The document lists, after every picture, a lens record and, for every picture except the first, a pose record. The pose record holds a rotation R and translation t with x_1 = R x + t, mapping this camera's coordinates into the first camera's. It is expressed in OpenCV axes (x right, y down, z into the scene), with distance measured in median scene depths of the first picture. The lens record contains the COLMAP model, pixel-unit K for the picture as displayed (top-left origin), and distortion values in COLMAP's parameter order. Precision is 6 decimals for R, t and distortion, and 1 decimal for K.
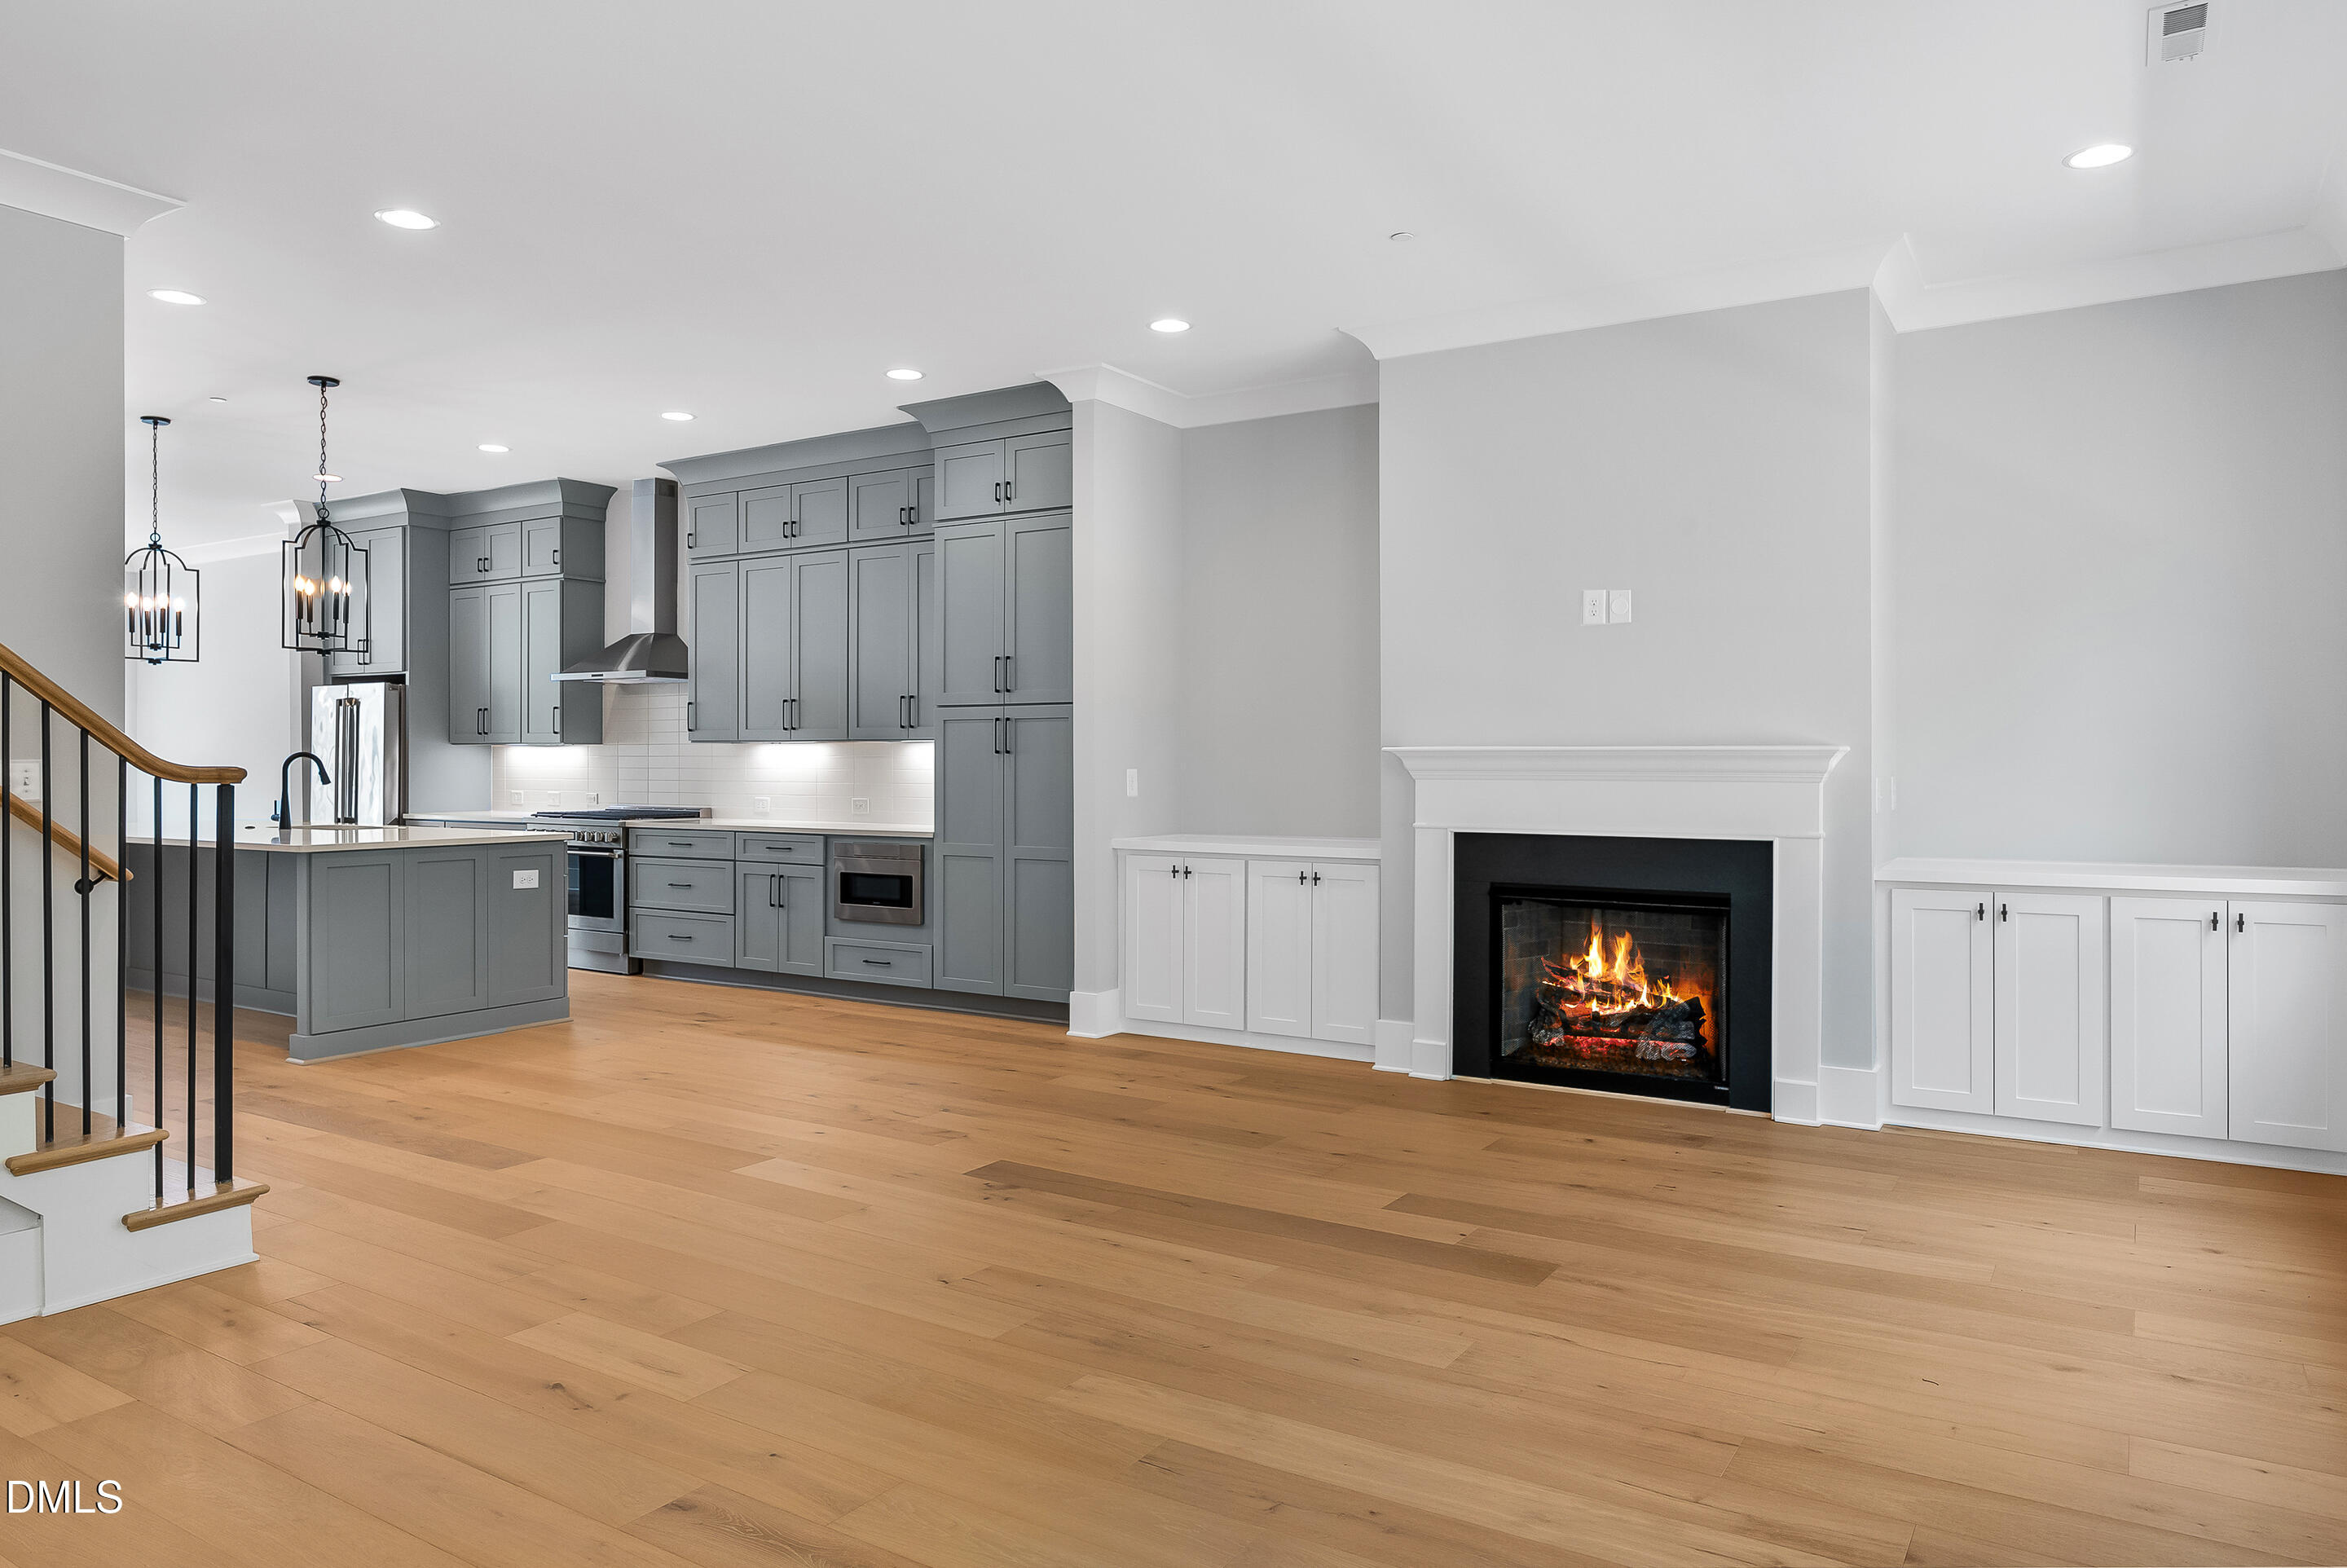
lens RADIAL K [[1463.0, 0, 1173.5], [0, 1463.0, 784.0], [0, 0, 1]] dist [-0.011050, -0.002079]
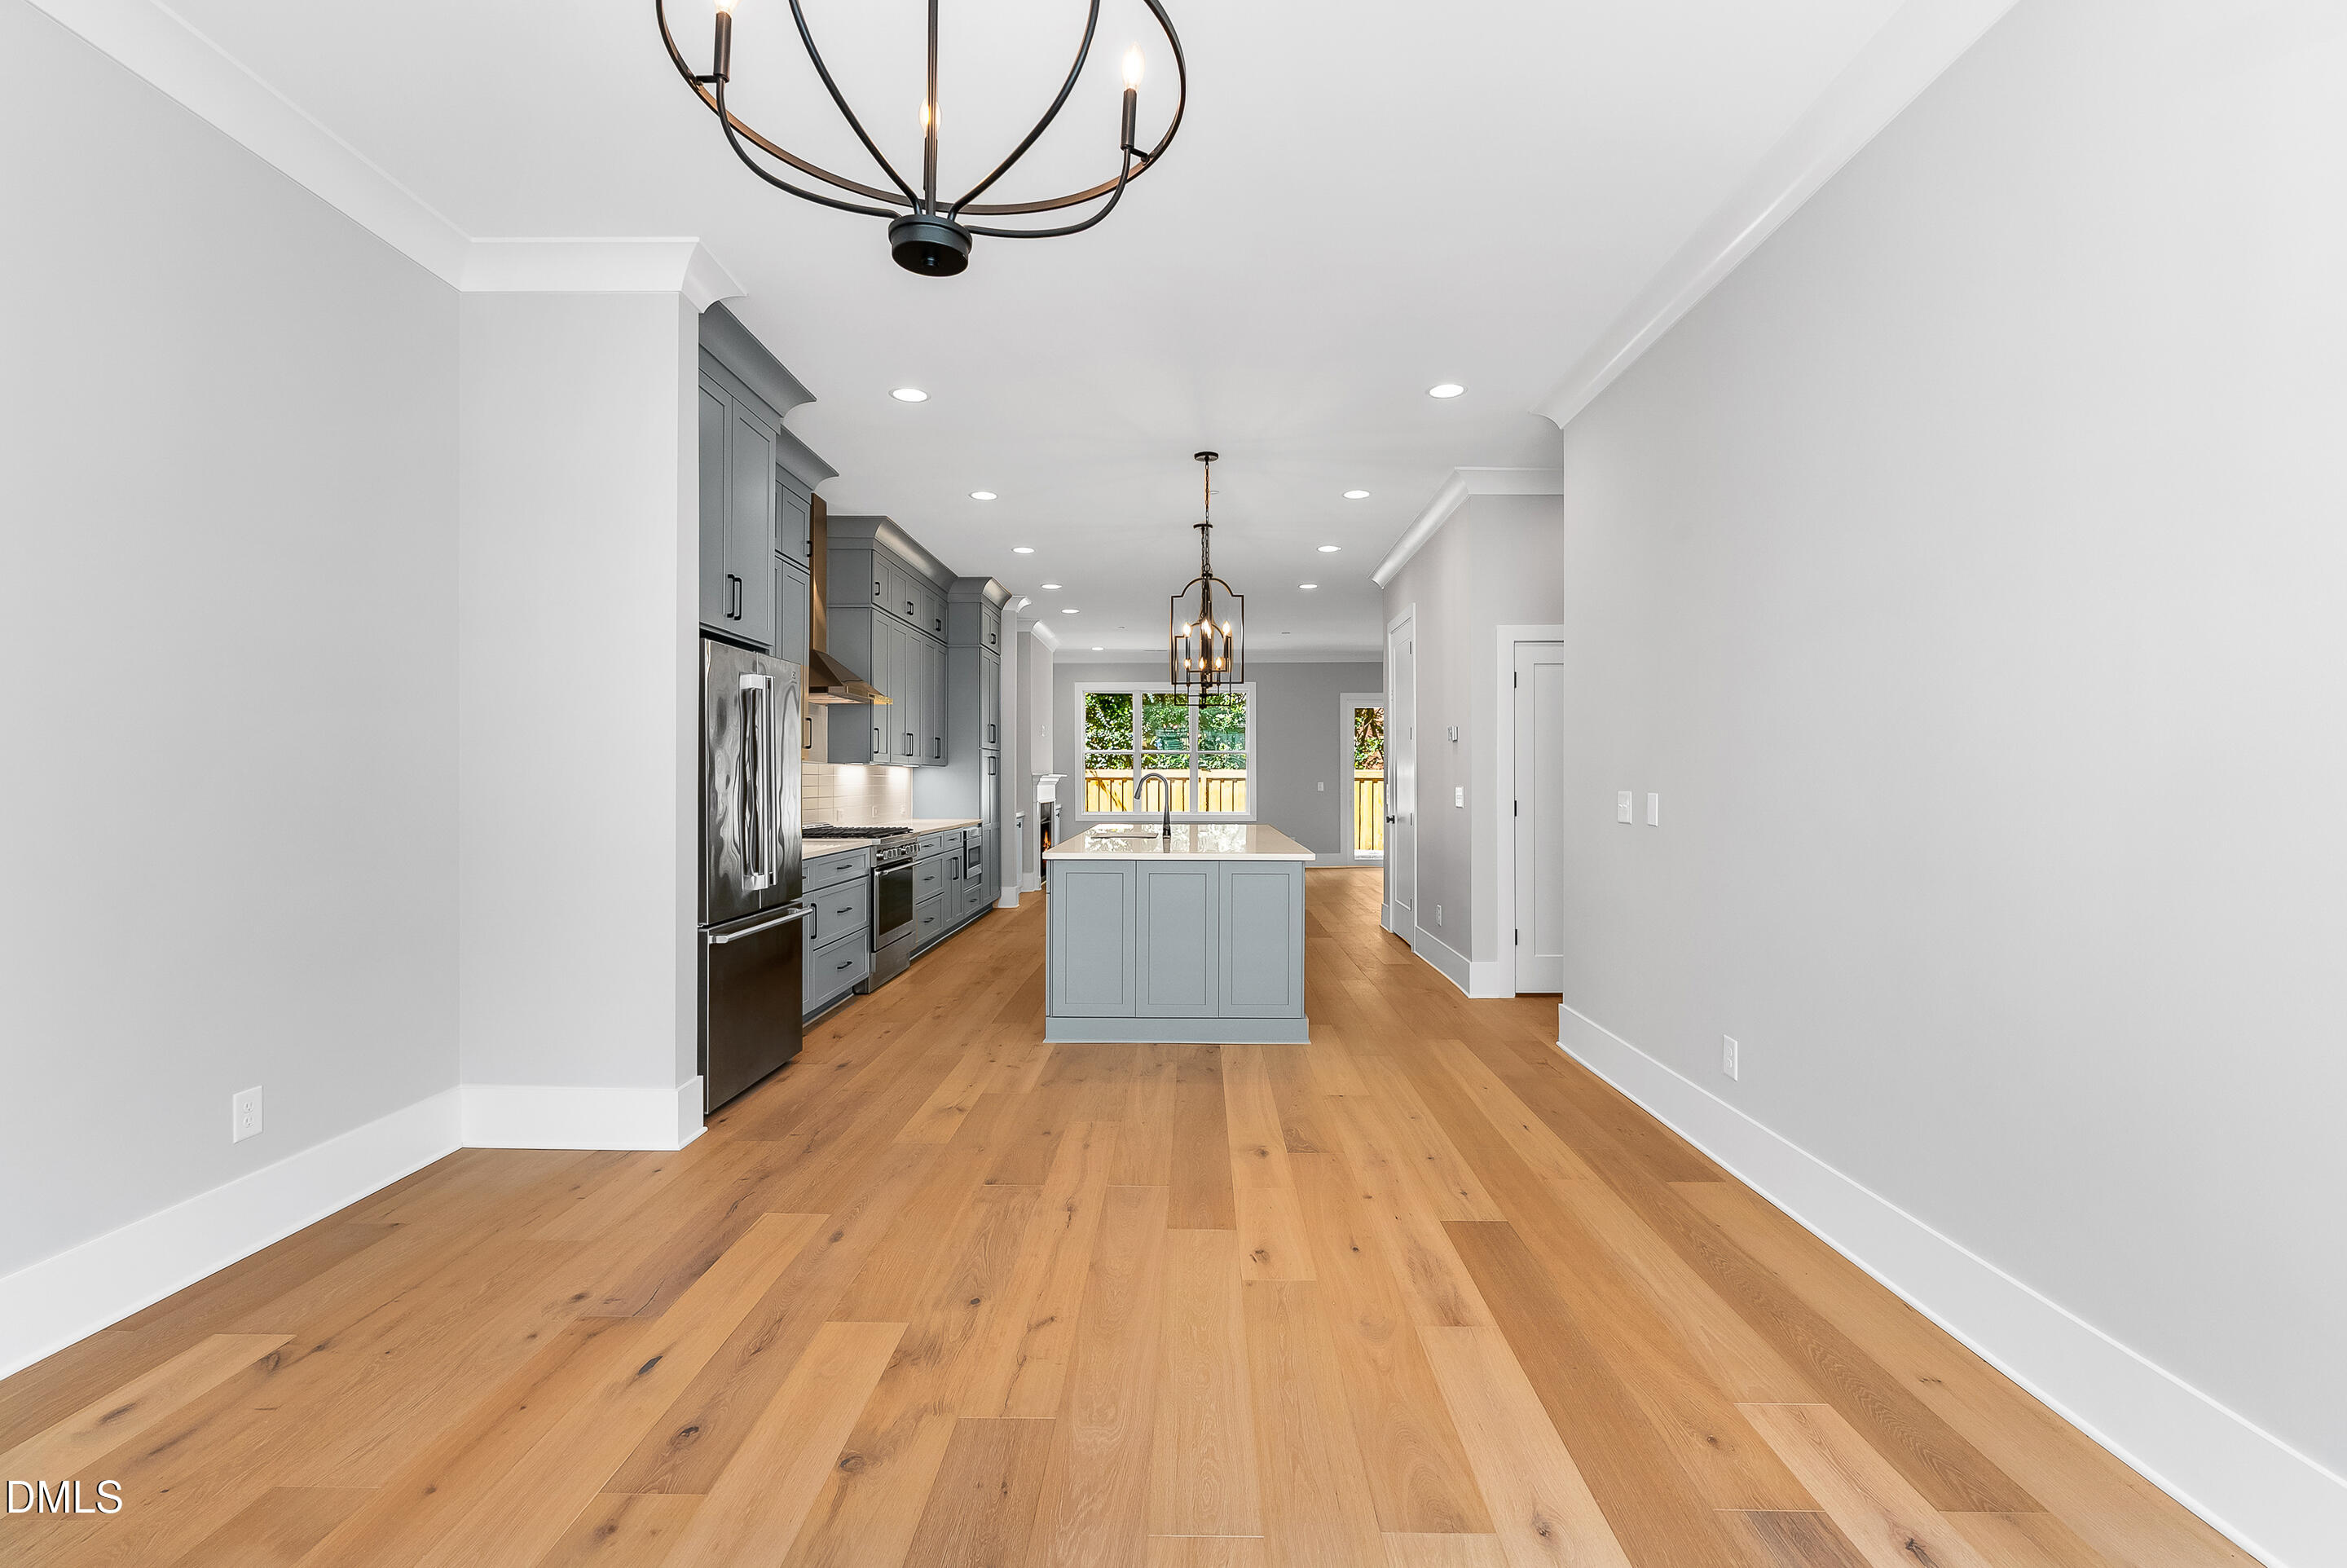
lens RADIAL K [[1069.7, 0, 1178.1], [0, 1069.7, 775.4], [0, 0, 1]] dist [0.000668, 0.000026]
pose [[-0.515509, 0.001109, 0.856884, -1.192236], [0.011793, 0.999914, 0.005800, -0.021256], [-0.856803, 0.013095, -0.515477, 1.250557]]
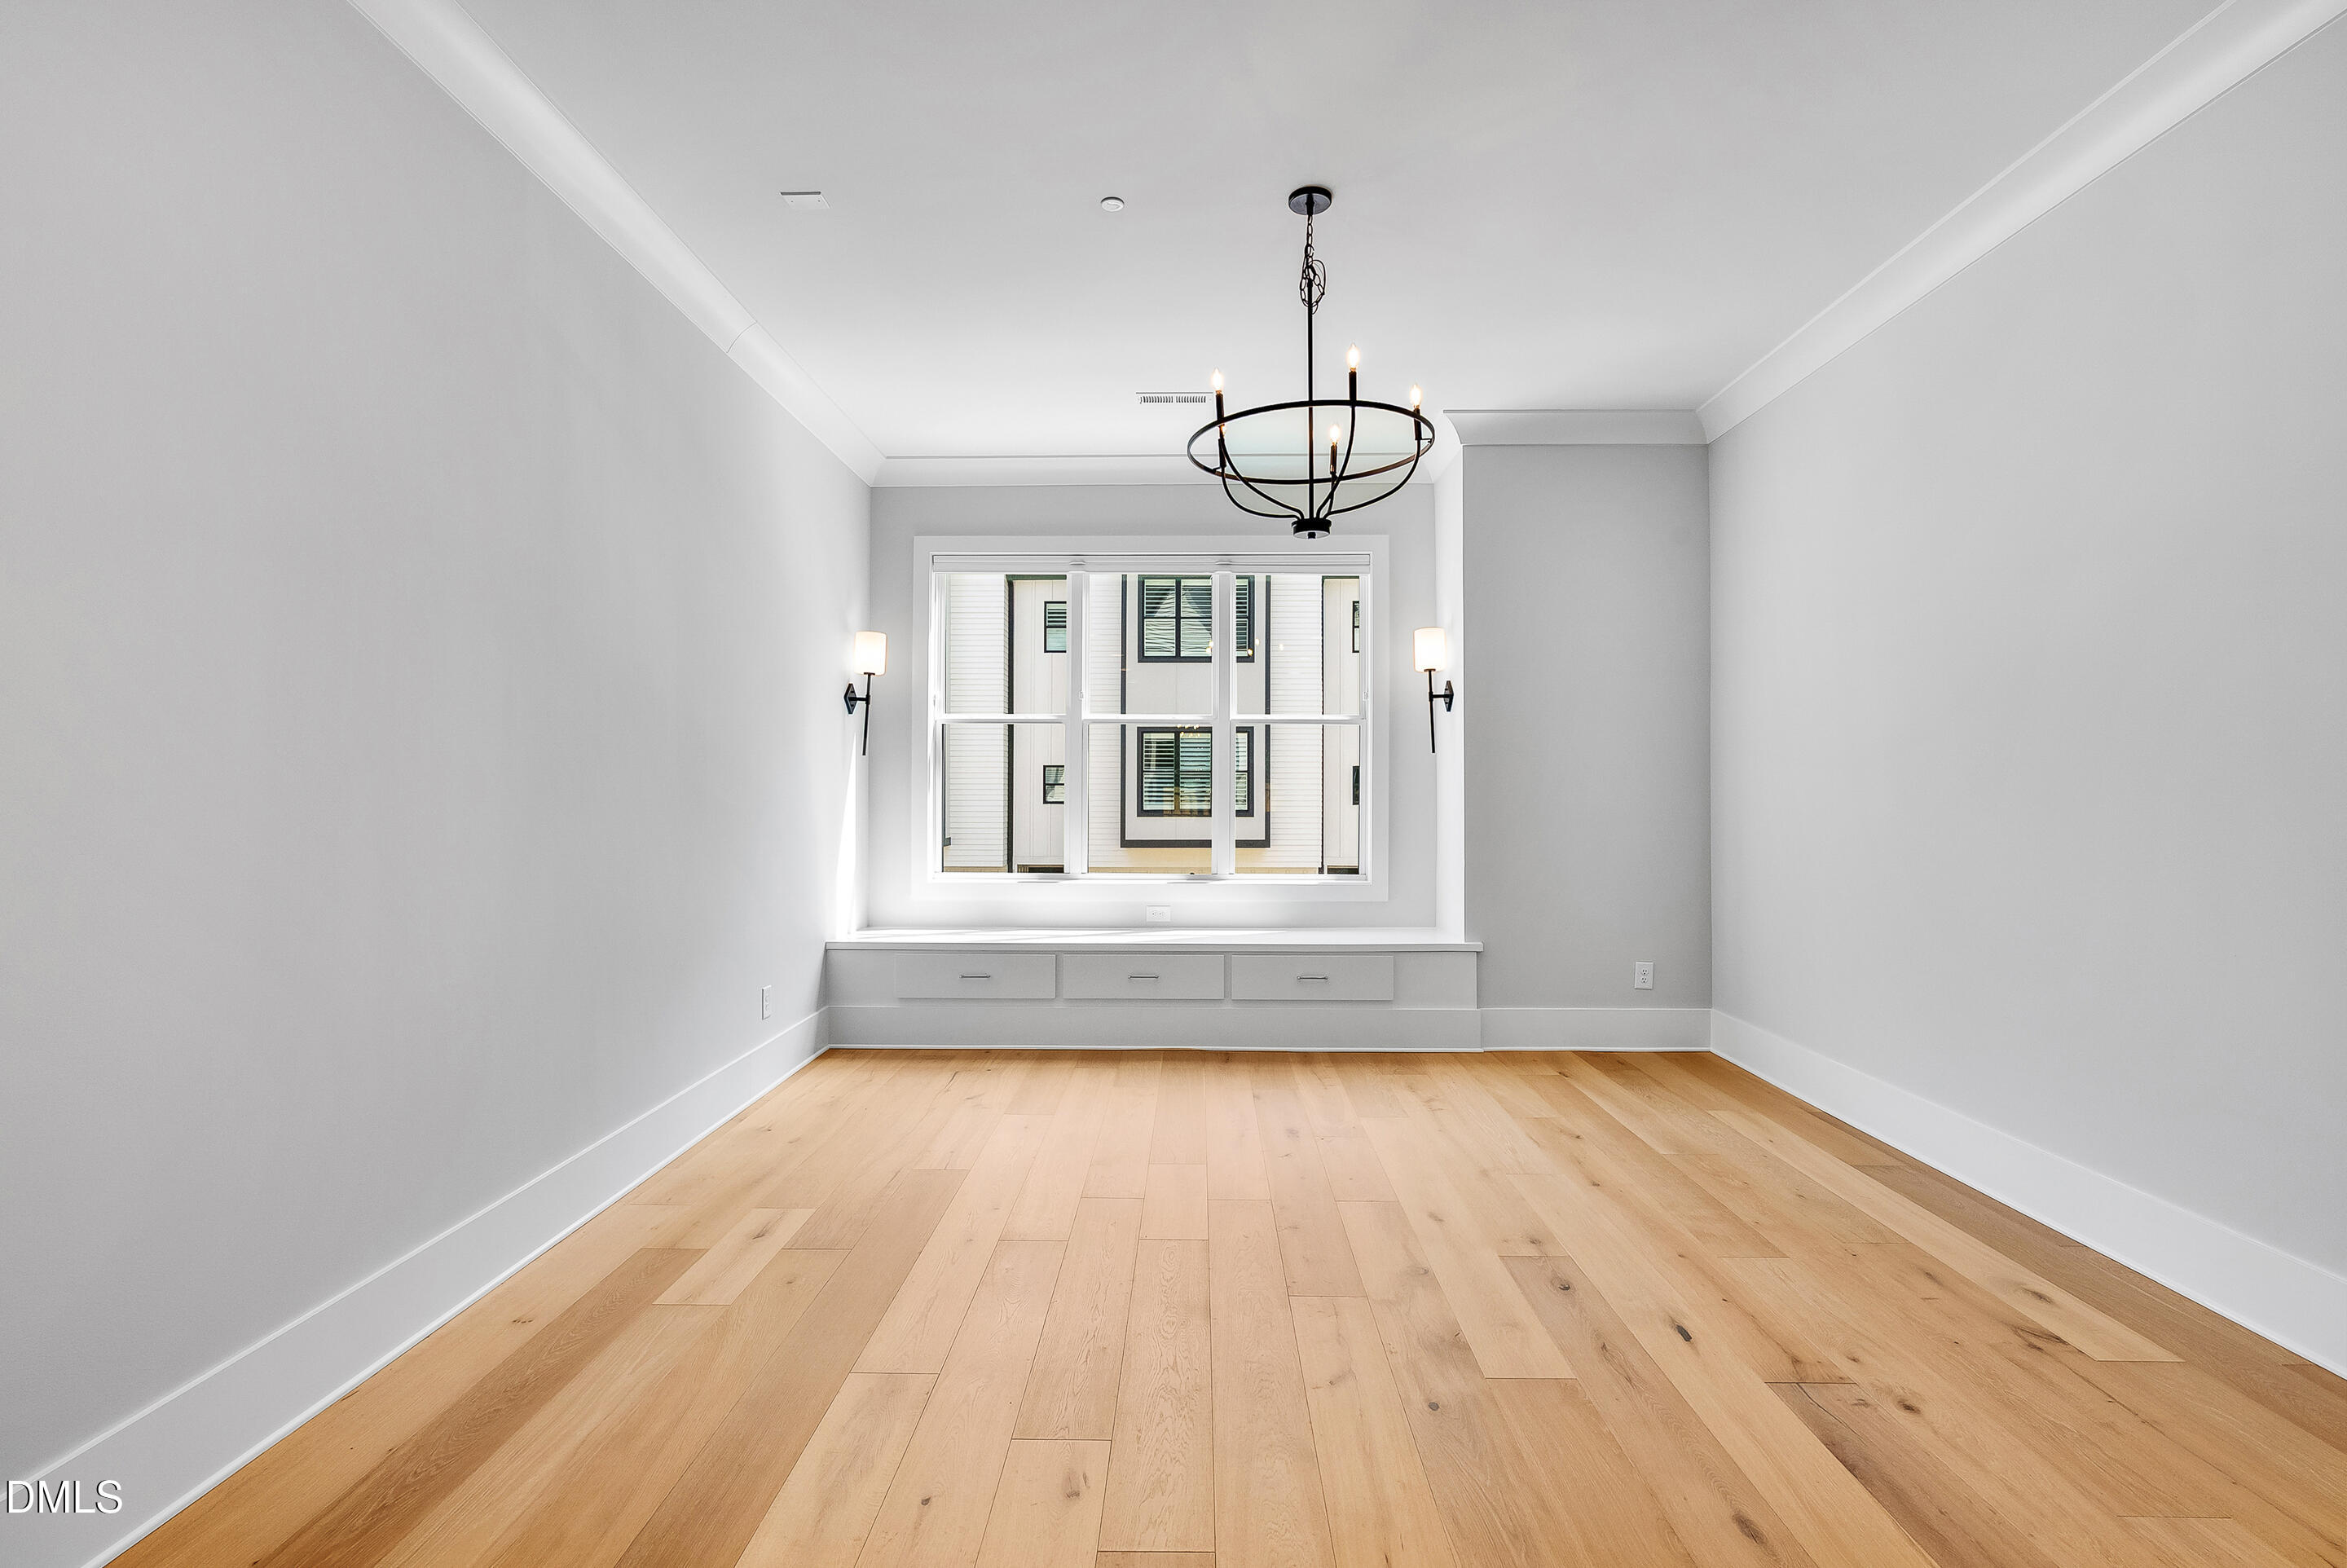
lens RADIAL K [[1074.4, 0, 1181.6], [0, 1074.4, 794.3], [0, 0, 1]] dist [-0.002835, -0.000392]
pose [[0.515461, 0.003365, -0.856906, -0.724764], [-0.014103, 0.999890, -0.004557, -0.015605], [0.856797, 0.014434, 0.515452, 0.965732]]
